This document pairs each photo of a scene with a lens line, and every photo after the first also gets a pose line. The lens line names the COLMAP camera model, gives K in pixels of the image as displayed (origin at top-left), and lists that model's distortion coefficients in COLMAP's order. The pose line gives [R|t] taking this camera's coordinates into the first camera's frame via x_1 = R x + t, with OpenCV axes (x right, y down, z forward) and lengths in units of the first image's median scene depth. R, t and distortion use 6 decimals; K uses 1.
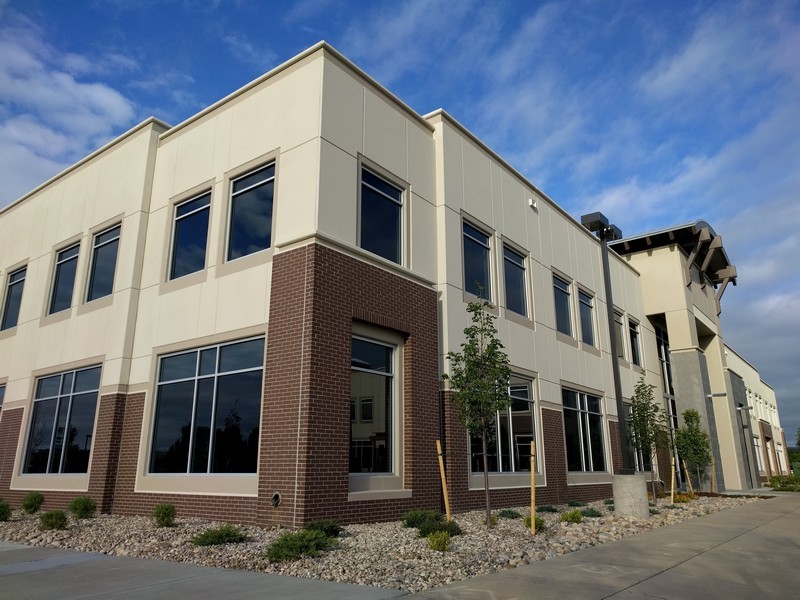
lens RADIAL K [[599.3, 0, 401.5], [0, 599.3, 299.8], [0, 0, 1]] dist [0.006644, 0.007952]
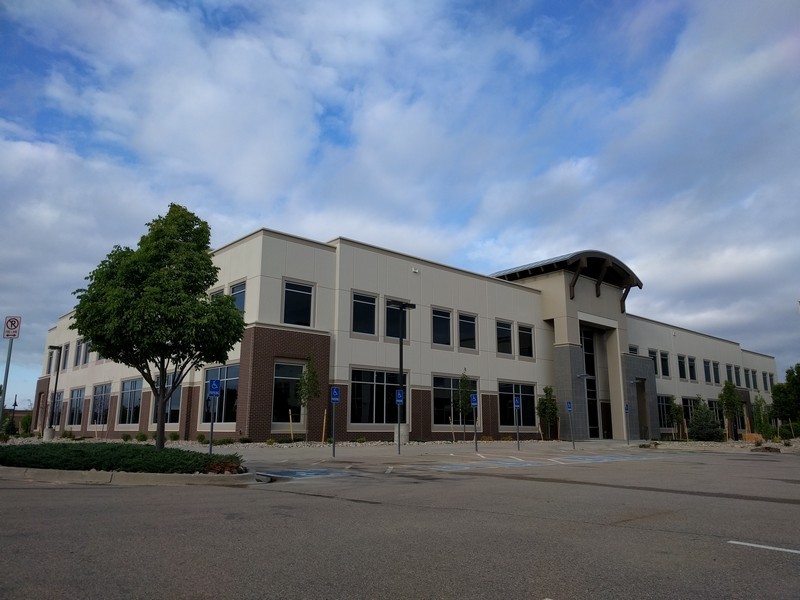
lens RADIAL K [[599.3, 0, 401.5], [0, 599.3, 299.8], [0, 0, 1]] dist [0.006644, 0.007952]
pose [[0.983800, -0.031430, -0.176493, 0.676084], [0.042380, 0.997380, 0.058621, -0.251363], [0.174188, -0.065151, 0.982555, -0.974519]]
